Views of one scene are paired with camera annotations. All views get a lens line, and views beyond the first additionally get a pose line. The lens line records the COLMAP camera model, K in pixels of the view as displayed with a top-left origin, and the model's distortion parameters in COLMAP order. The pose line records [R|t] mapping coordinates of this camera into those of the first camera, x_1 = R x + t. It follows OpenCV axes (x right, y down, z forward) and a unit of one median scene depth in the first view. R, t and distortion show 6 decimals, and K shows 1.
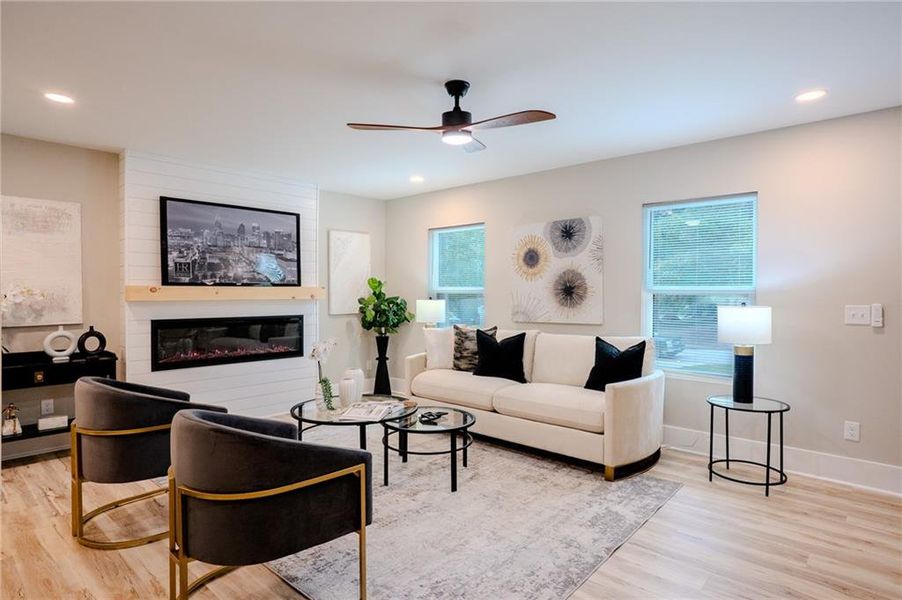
lens RADIAL K [[496.7, 0, 443.1], [0, 496.7, 296.7], [0, 0, 1]] dist [-0.044974, 0.033292]
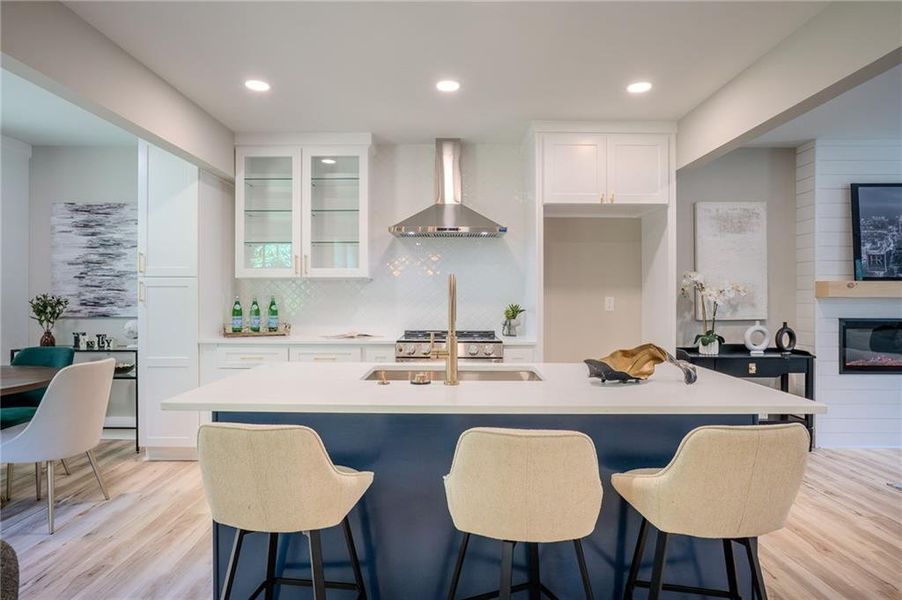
lens RADIAL K [[496.7, 0, 455.8], [0, 496.7, 296.3], [0, 0, 1]] dist [-0.044974, 0.033292]
pose [[0.682890, -0.001004, -0.730521, -0.386535], [-0.006826, 0.999947, -0.007755, 0.016953], [0.730490, 0.010282, 0.682847, -0.151594]]
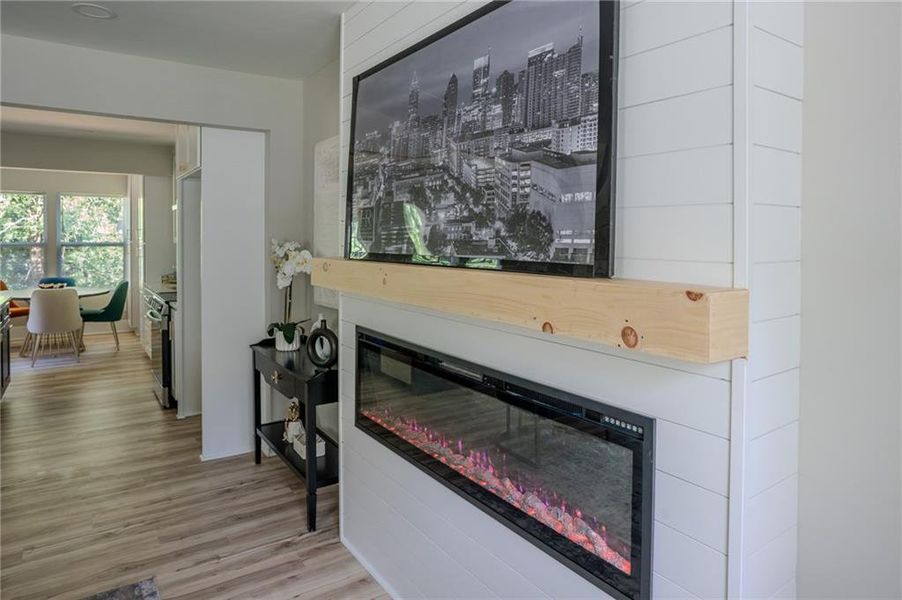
lens RADIAL K [[540.9, 0, 454.5], [0, 540.9, 243.2], [0, 0, 1]] dist [-0.036809, 0.003094]
pose [[-0.202453, 0.007176, -0.979266, -0.061264], [-0.015856, 0.999818, 0.010605, -0.042363], [0.979164, 0.017674, -0.202302, 1.130478]]
